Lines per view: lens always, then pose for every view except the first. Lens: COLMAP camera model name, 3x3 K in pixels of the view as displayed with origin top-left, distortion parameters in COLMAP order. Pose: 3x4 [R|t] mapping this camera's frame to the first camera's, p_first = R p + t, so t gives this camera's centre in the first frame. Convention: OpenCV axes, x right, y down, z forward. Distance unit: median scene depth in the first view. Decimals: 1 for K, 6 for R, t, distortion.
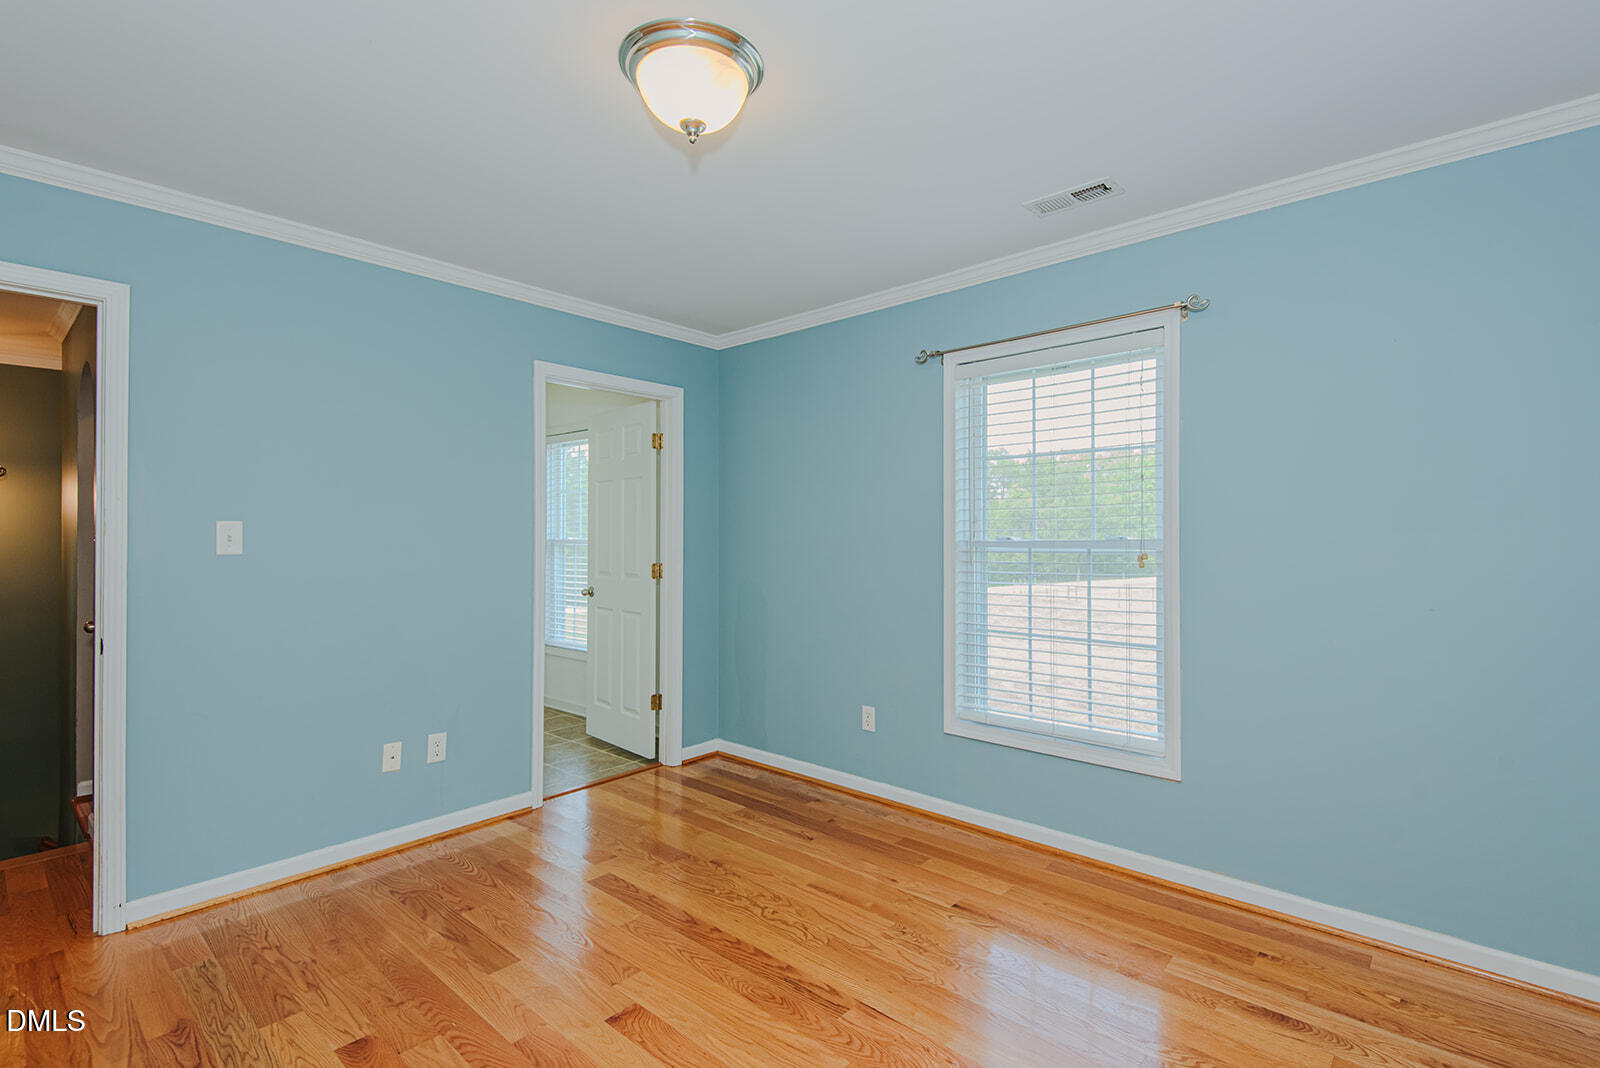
lens RADIAL K [[746.5, 0, 810.9], [0, 746.5, 533.0], [0, 0, 1]] dist [0.036991, -0.024484]
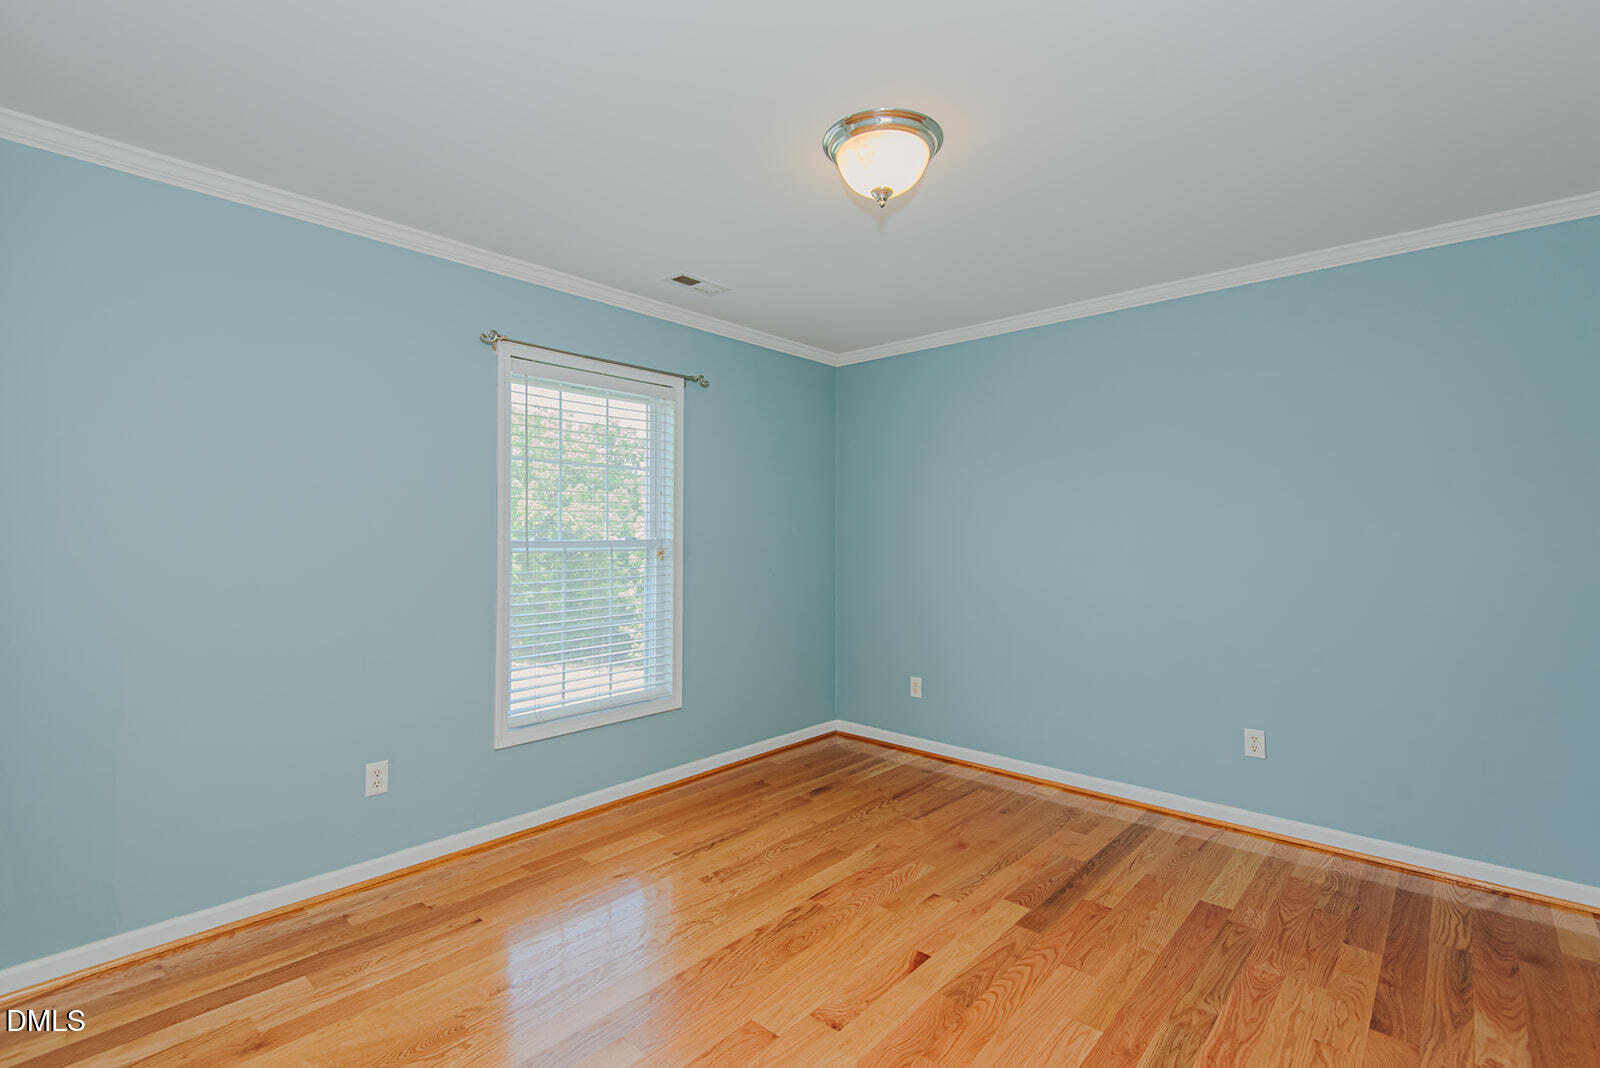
lens RADIAL K [[718.9, 0, 803.2], [0, 718.9, 531.1], [0, 0, 1]] dist [0.031143, -0.020762]
pose [[0.013892, 0.010766, 0.999846, -0.787861], [0.004358, 0.999932, -0.010827, 0.009750], [-0.999894, 0.004508, 0.013844, 0.671835]]
